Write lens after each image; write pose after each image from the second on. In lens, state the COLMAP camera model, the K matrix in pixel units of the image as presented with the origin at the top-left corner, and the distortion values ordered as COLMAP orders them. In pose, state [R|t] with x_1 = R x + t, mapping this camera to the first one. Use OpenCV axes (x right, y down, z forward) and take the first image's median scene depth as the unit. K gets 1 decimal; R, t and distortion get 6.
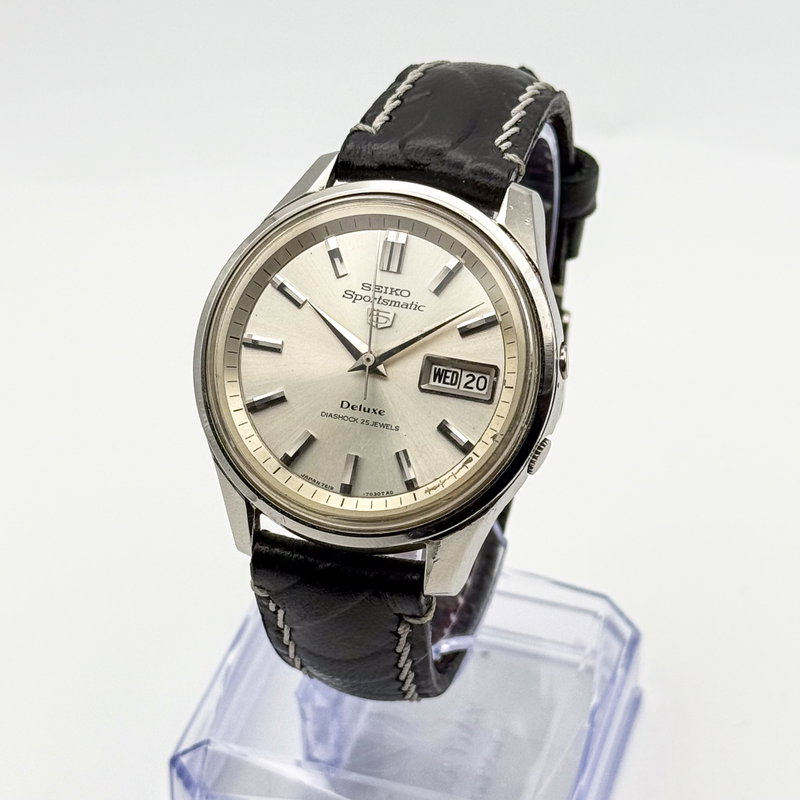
lens RADIAL K [[2569.0, 0, 400.0], [0, 2569.0, 400.0], [0, 0, 1]] dist [0.074561, 0.616721]
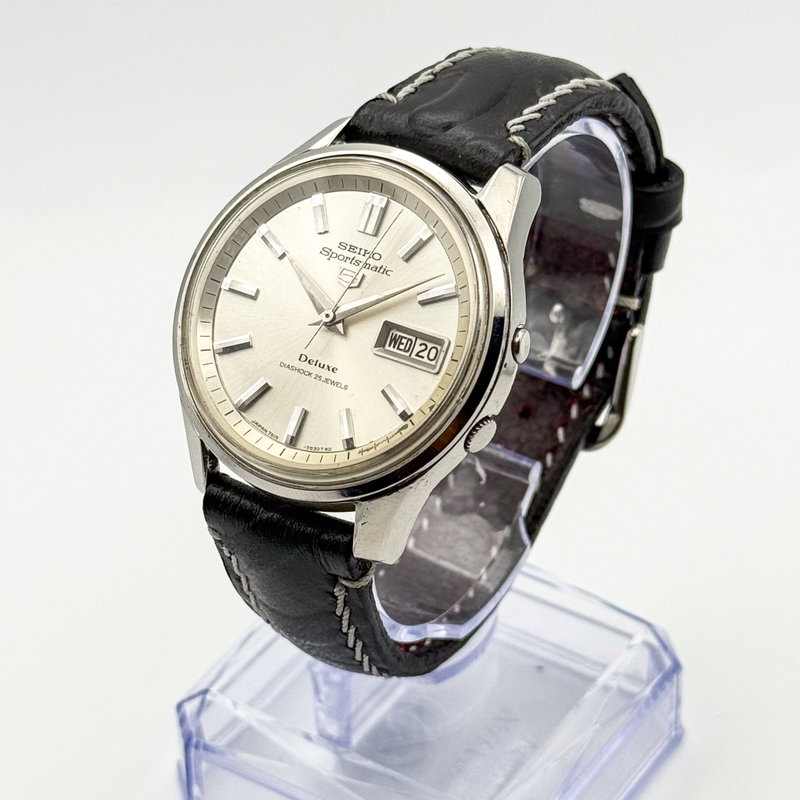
lens RADIAL K [[2569.0, 0, 400.0], [0, 2569.0, 400.0], [0, 0, 1]] dist [0.074561, 0.616721]
pose [[0.962157, 0.136334, -0.235938, 0.255148], [-0.145900, 0.989020, -0.023489, 0.036236], [0.230145, 0.057024, 0.971484, 0.028724]]
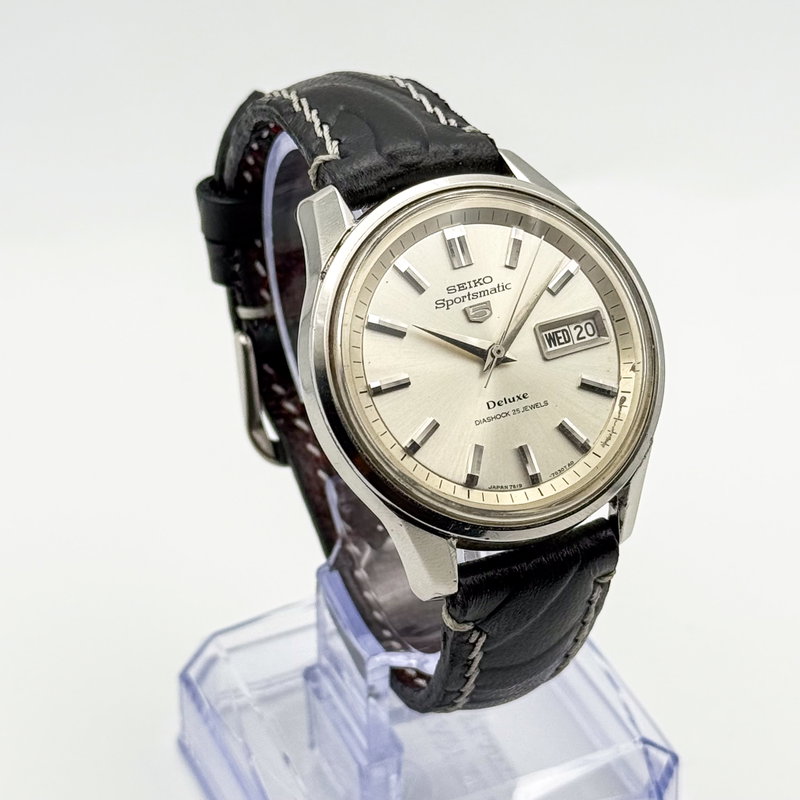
lens RADIAL K [[2569.0, 0, 400.0], [0, 2569.0, 400.0], [0, 0, 1]] dist [0.074561, 0.616721]
pose [[0.747977, -0.396840, 0.532023, -0.569811], [0.419193, 0.903920, 0.084891, -0.097907], [-0.514594, 0.159524, 0.842464, 0.186983]]
